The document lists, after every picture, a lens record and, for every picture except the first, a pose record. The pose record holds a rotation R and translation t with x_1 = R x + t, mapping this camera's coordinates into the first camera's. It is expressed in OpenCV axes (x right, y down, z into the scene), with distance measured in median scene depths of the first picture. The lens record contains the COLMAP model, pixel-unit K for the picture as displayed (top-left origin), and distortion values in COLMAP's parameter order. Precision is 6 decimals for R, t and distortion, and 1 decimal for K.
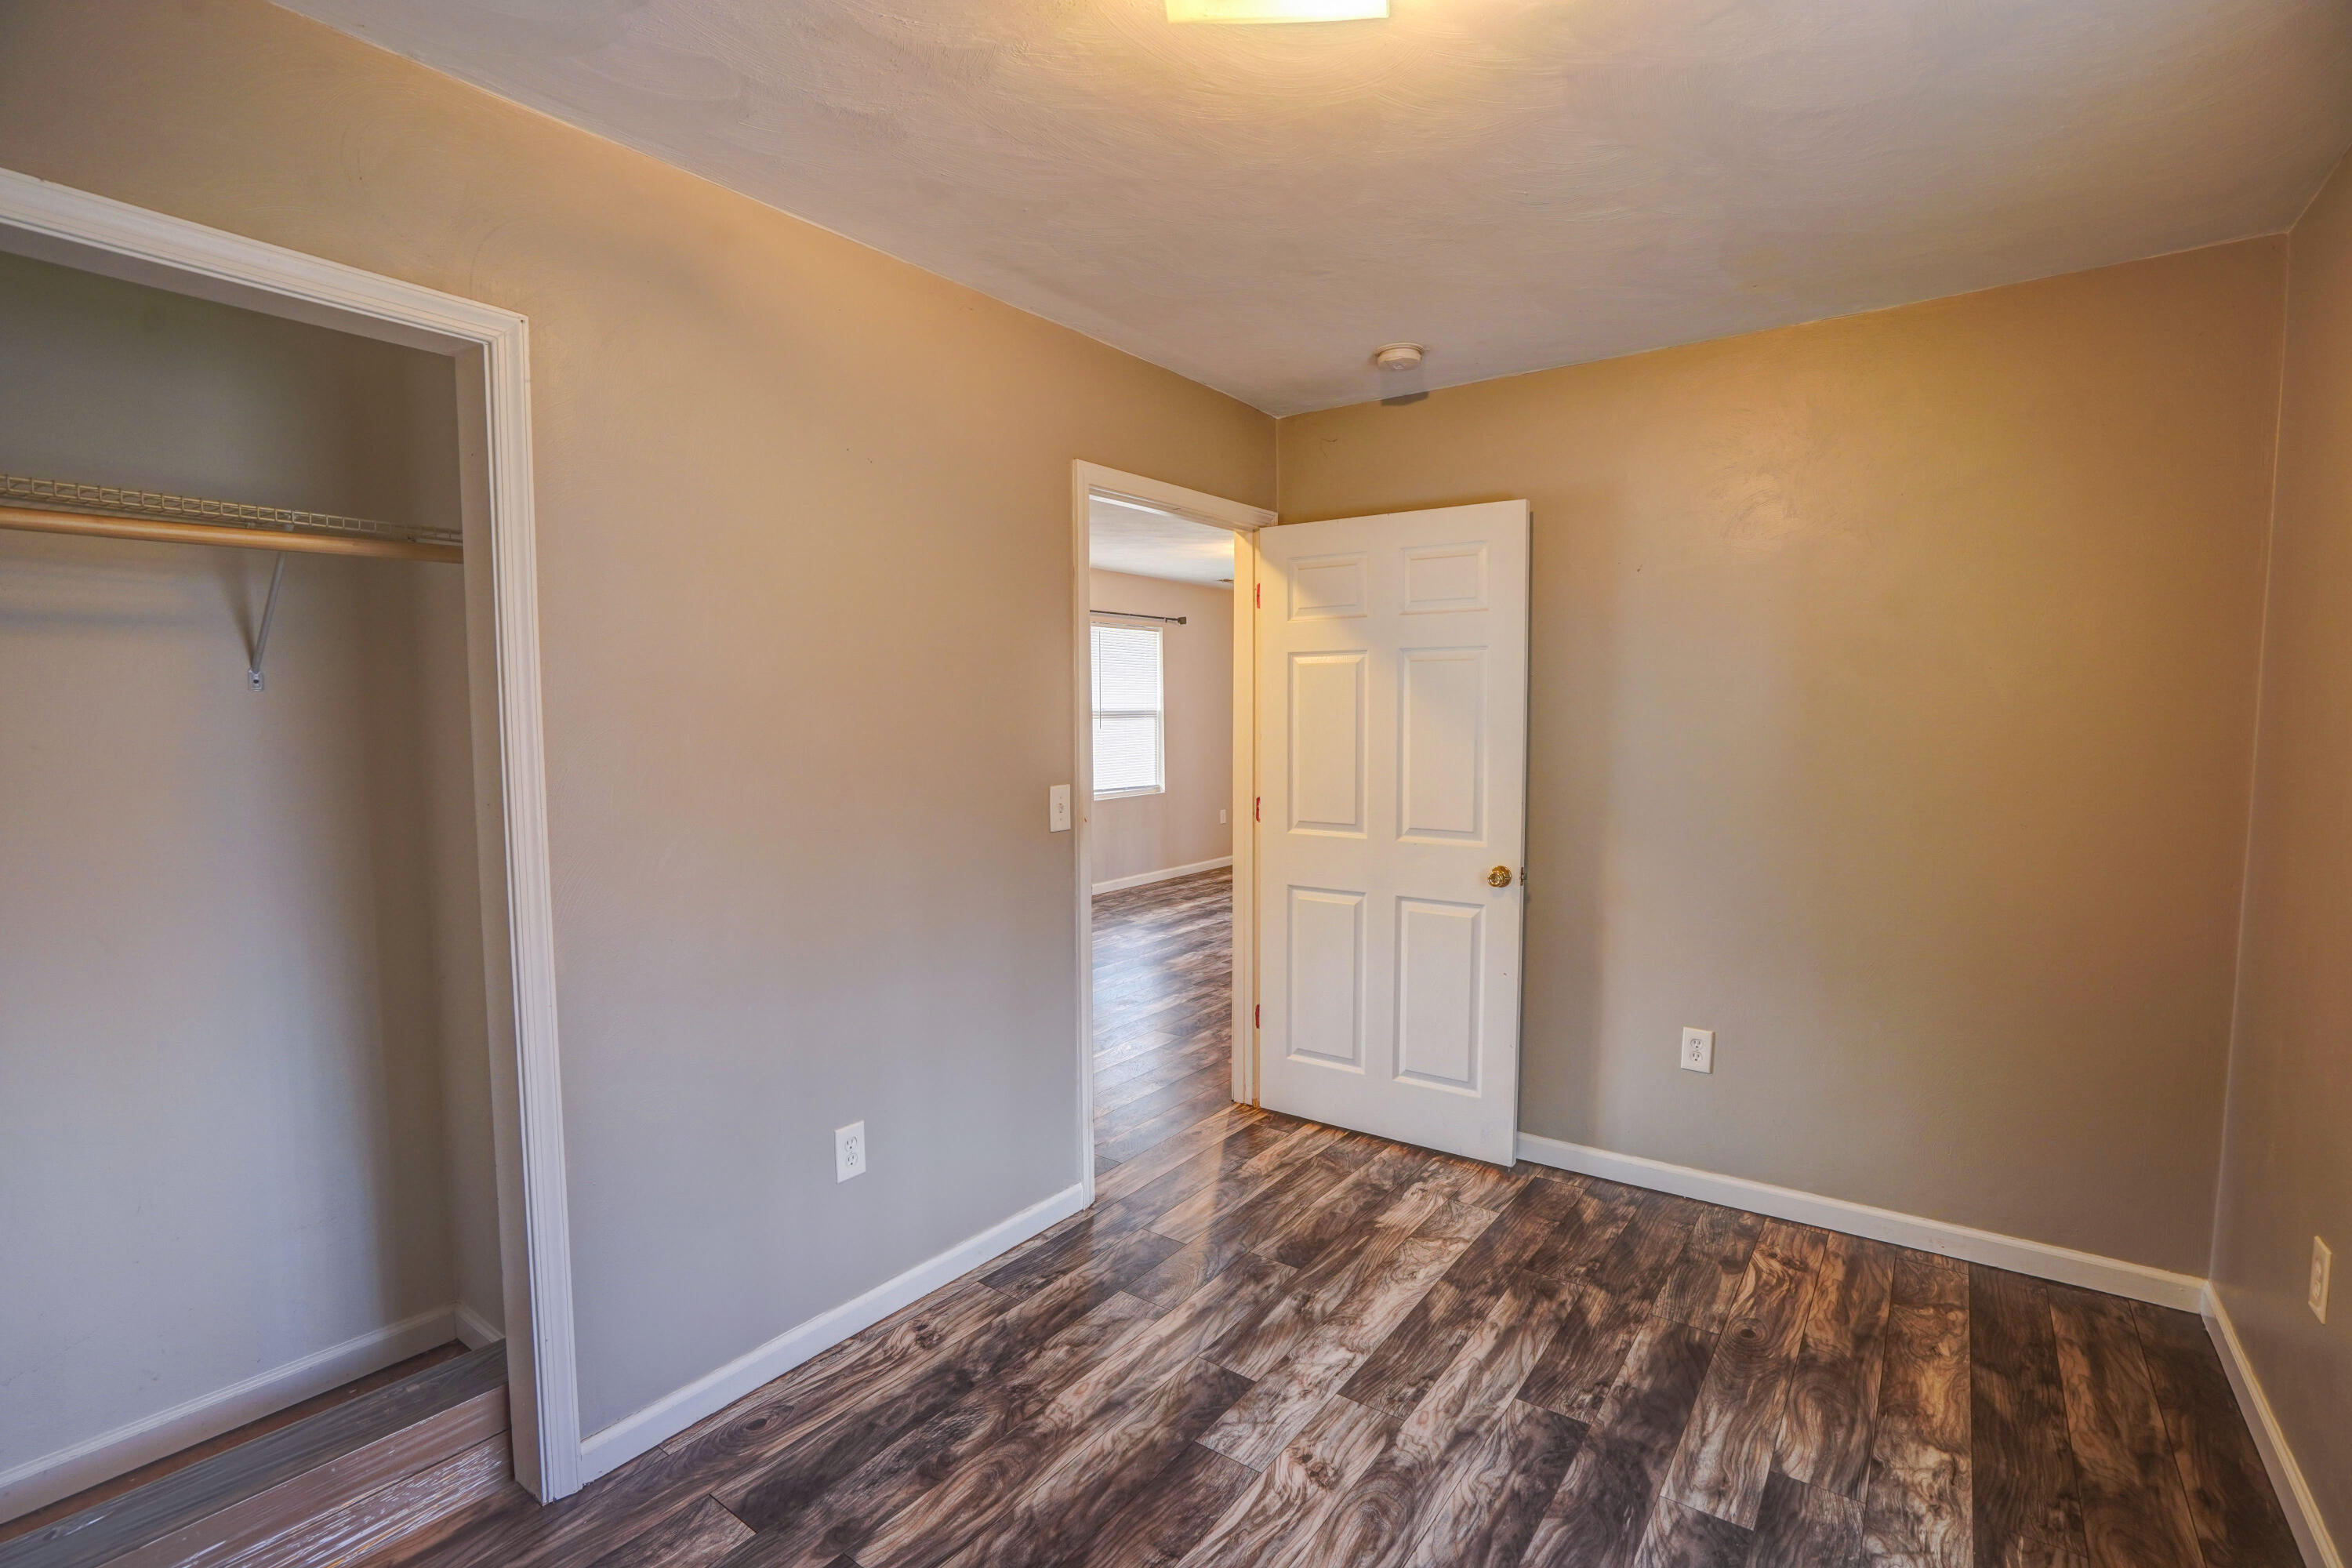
lens RADIAL K [[1080.8, 0, 1176.0], [0, 1080.8, 784.0], [0, 0, 1]] dist [-0.060048, 0.019901]
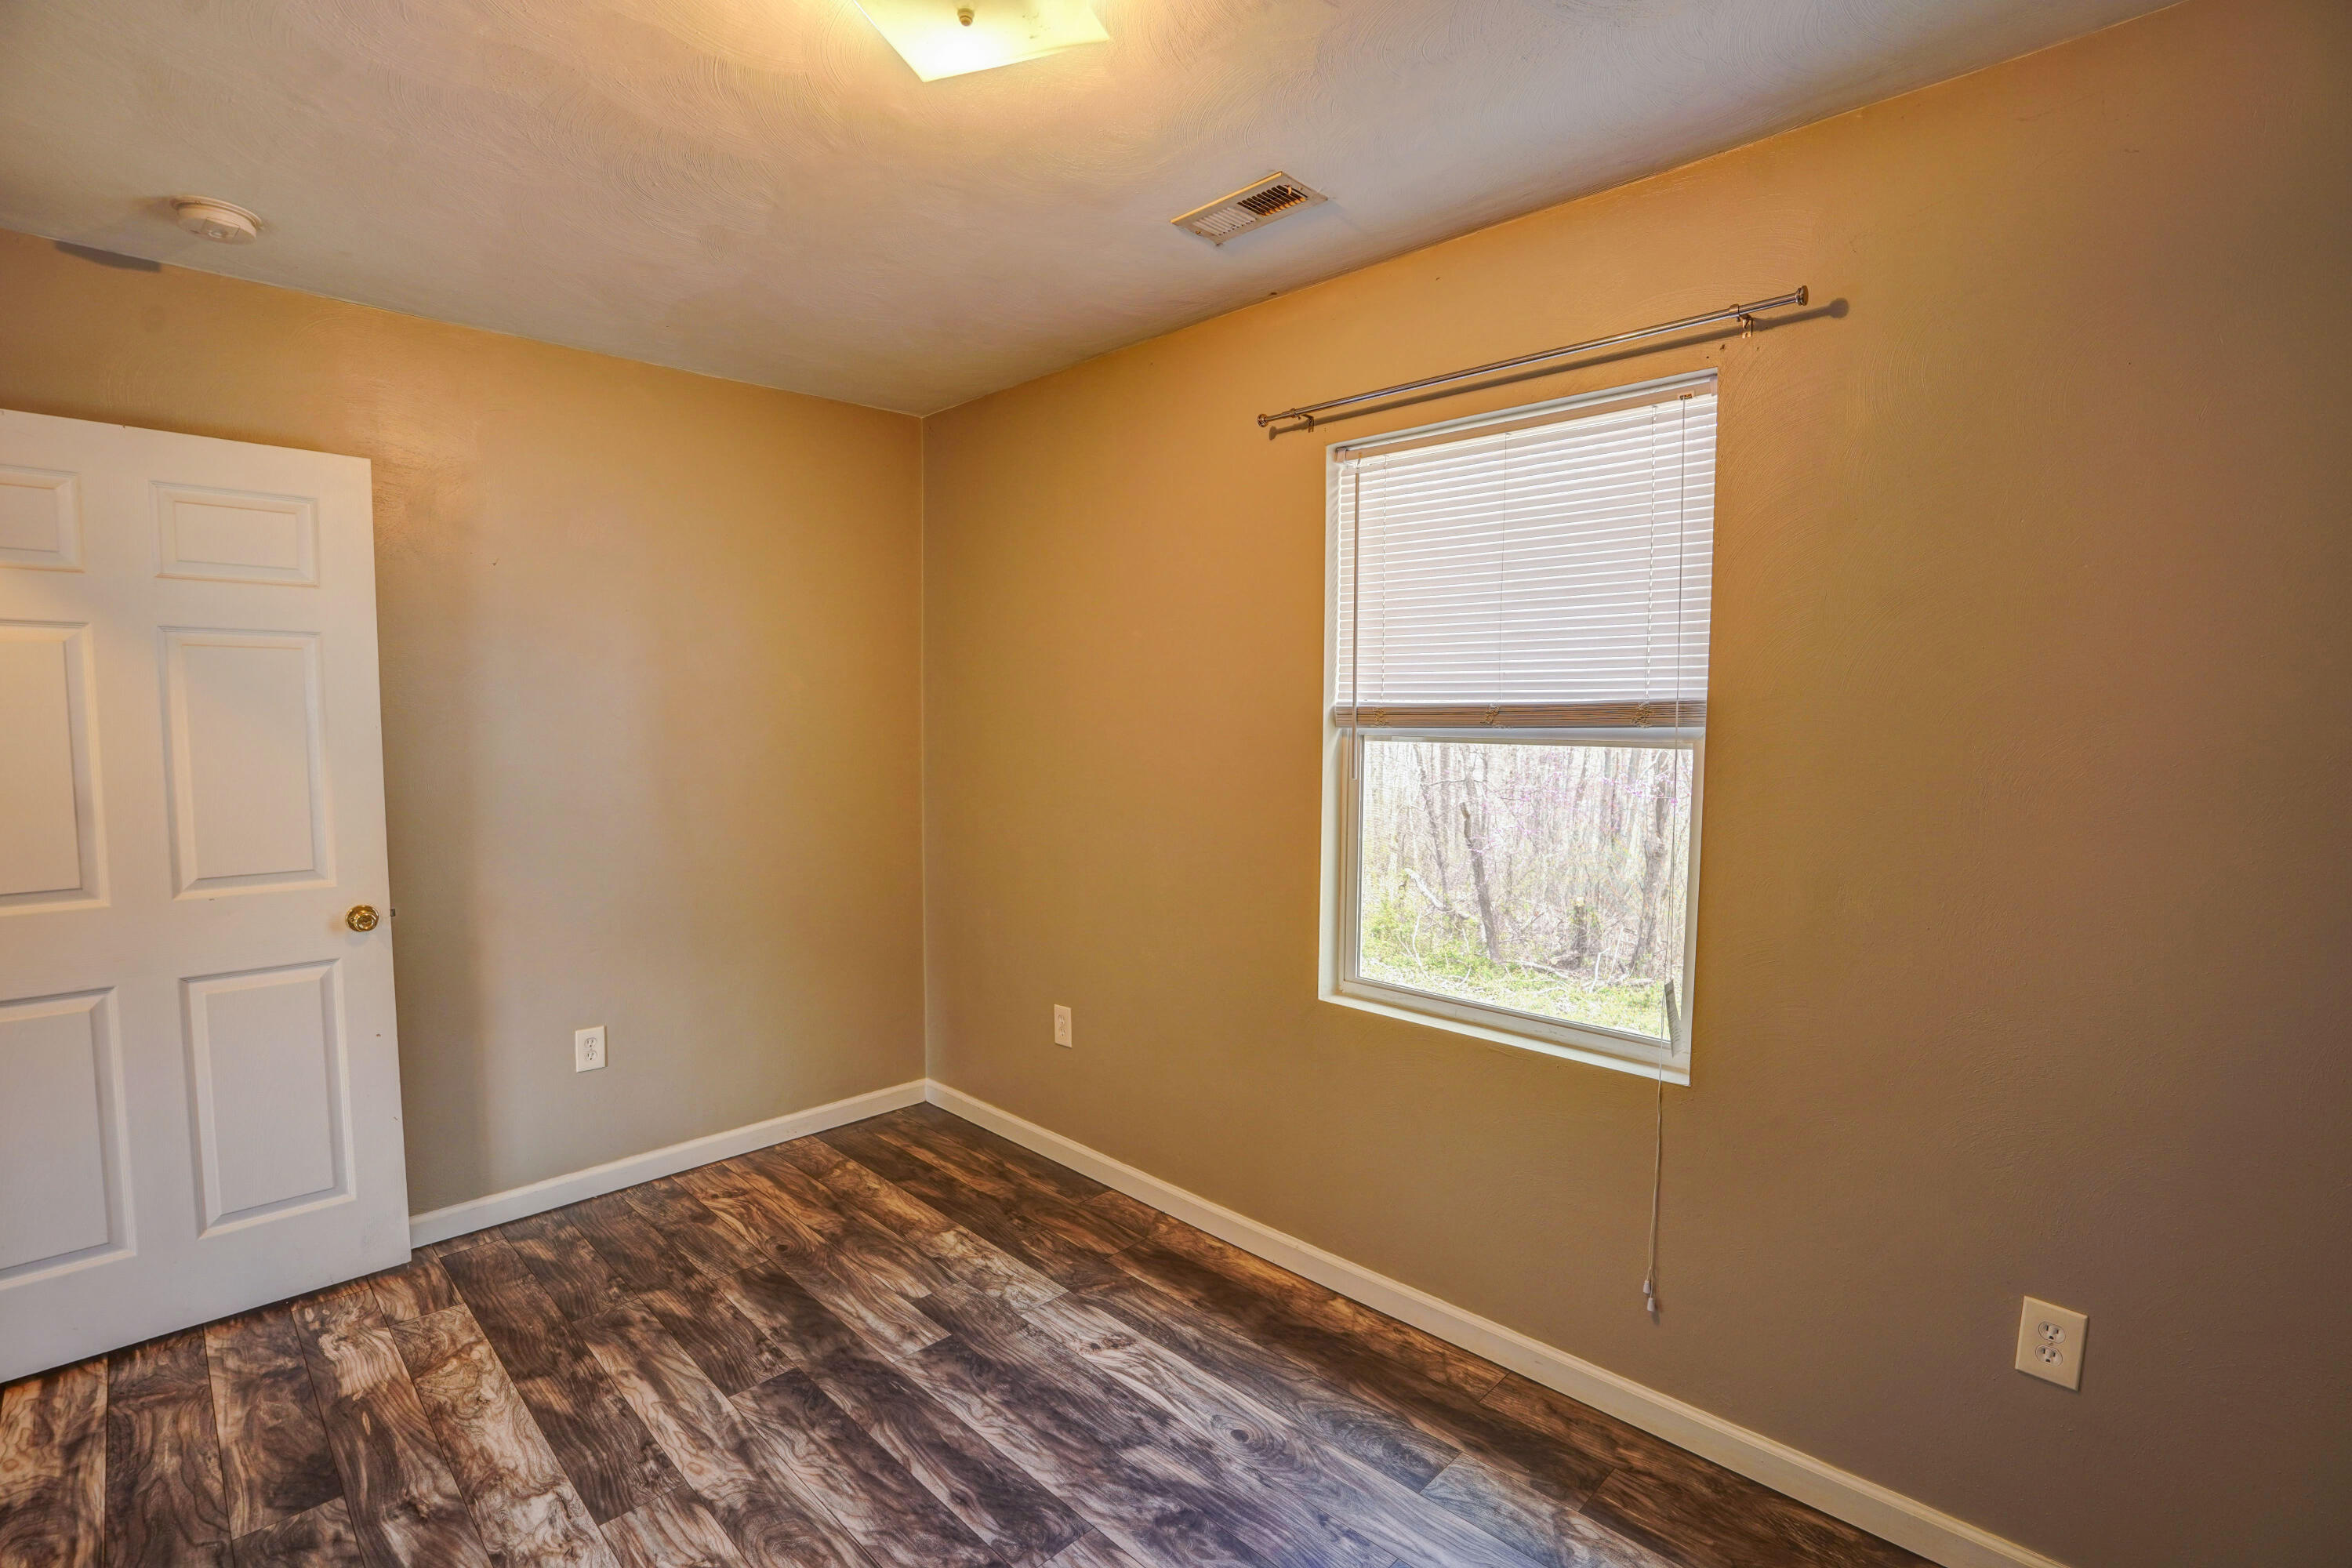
lens RADIAL K [[1080.8, 0, 1176.0], [0, 1080.8, 784.0], [0, 0, 1]] dist [-0.060048, 0.019901]
pose [[0.142167, -0.061478, 0.987932, -0.512607], [0.063864, 0.996560, 0.052825, -0.023608], [-0.987780, 0.055583, 0.145604, 0.358320]]
